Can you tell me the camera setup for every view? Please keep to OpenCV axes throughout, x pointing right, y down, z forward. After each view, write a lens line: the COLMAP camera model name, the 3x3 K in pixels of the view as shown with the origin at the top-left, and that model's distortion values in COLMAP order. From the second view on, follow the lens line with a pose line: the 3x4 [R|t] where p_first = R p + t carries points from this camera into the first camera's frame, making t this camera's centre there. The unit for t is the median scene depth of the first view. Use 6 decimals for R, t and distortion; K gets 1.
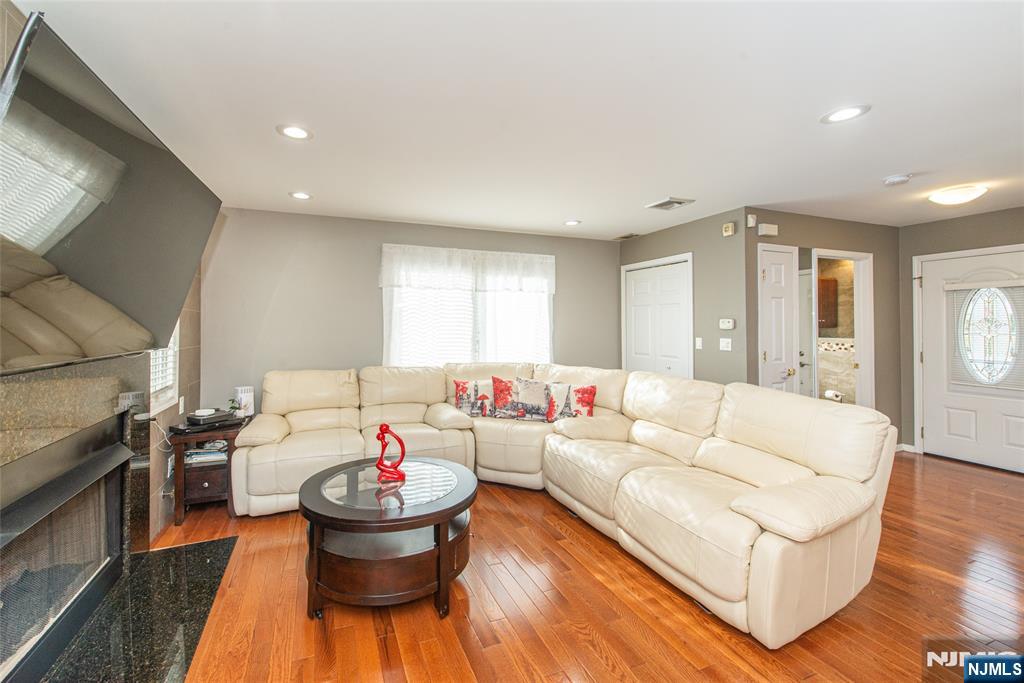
lens RADIAL K [[406.5, 0, 462.7], [0, 406.5, 326.5], [0, 0, 1]] dist [0.001171, -0.001065]
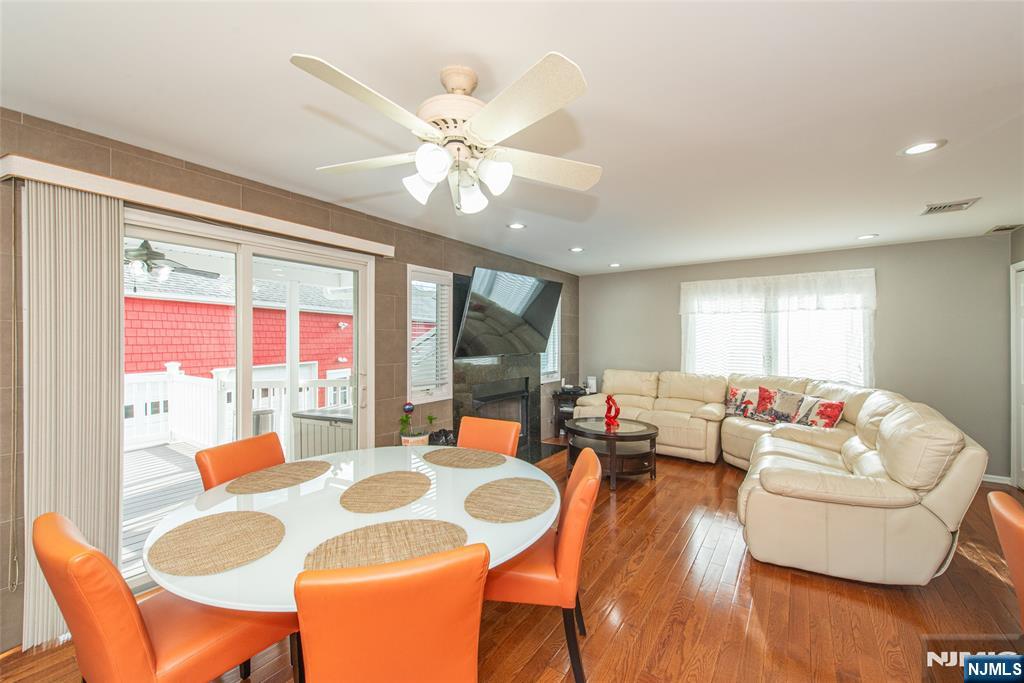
lens RADIAL K [[406.5, 0, 508.8], [0, 406.5, 340.6], [0, 0, 1]] dist [0.001171, -0.001065]
pose [[0.565326, 0.002159, -0.824865, 0.657461], [0.000323, 0.999996, 0.002839, -0.013804], [0.824867, -0.001871, 0.565323, -0.277350]]
